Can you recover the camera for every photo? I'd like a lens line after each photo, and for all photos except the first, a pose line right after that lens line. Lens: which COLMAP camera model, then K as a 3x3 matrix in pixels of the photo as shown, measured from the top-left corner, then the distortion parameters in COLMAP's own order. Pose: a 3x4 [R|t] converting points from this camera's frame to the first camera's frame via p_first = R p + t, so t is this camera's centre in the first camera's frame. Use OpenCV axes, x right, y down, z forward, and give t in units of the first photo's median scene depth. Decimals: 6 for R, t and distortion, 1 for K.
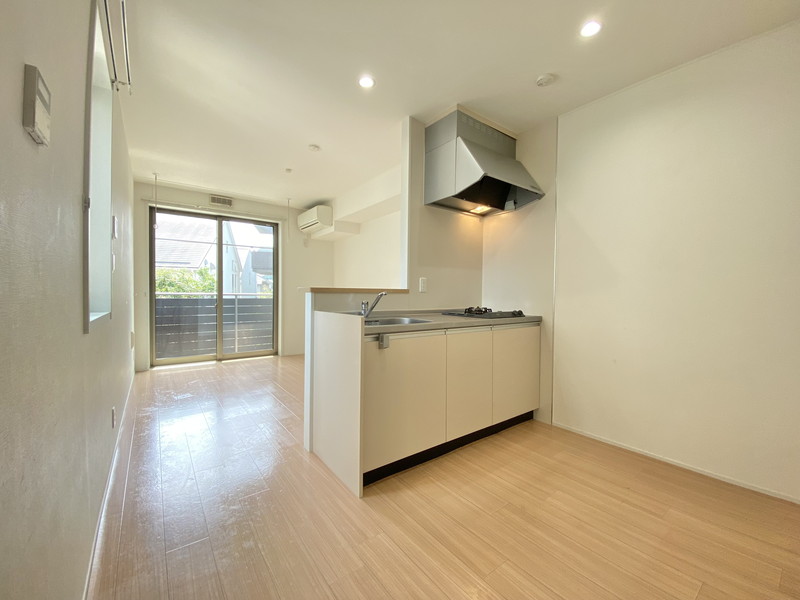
lens RADIAL K [[327.0, 0, 400.0], [0, 327.0, 300.0], [0, 0, 1]] dist [-0.032754, -0.000408]
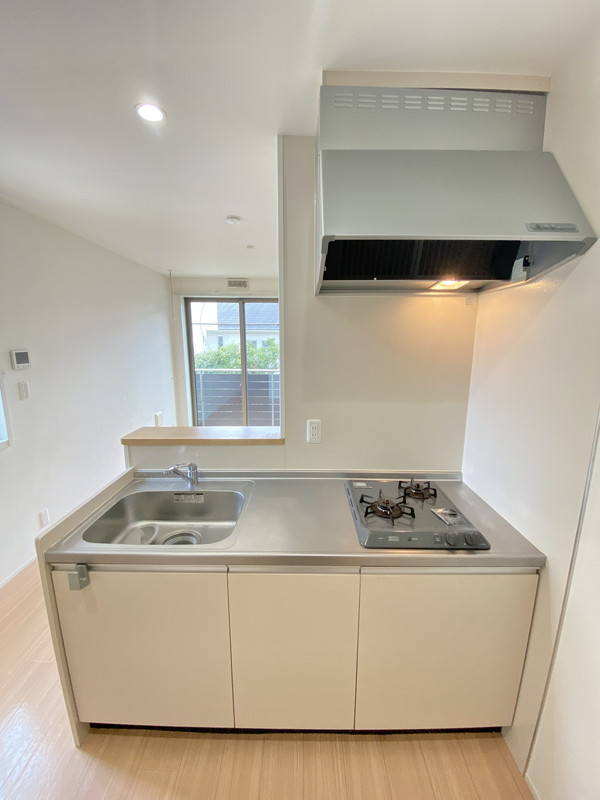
lens RADIAL K [[327.0, 0, 300.0], [0, 327.0, 400.0], [0, 0, 1]] dist [-0.032754, -0.000408]
pose [[0.806374, 0.097370, -0.583336, 0.377097], [-0.010325, 0.988521, 0.150731, -0.184802], [0.591316, -0.115522, 0.798123, 0.479152]]
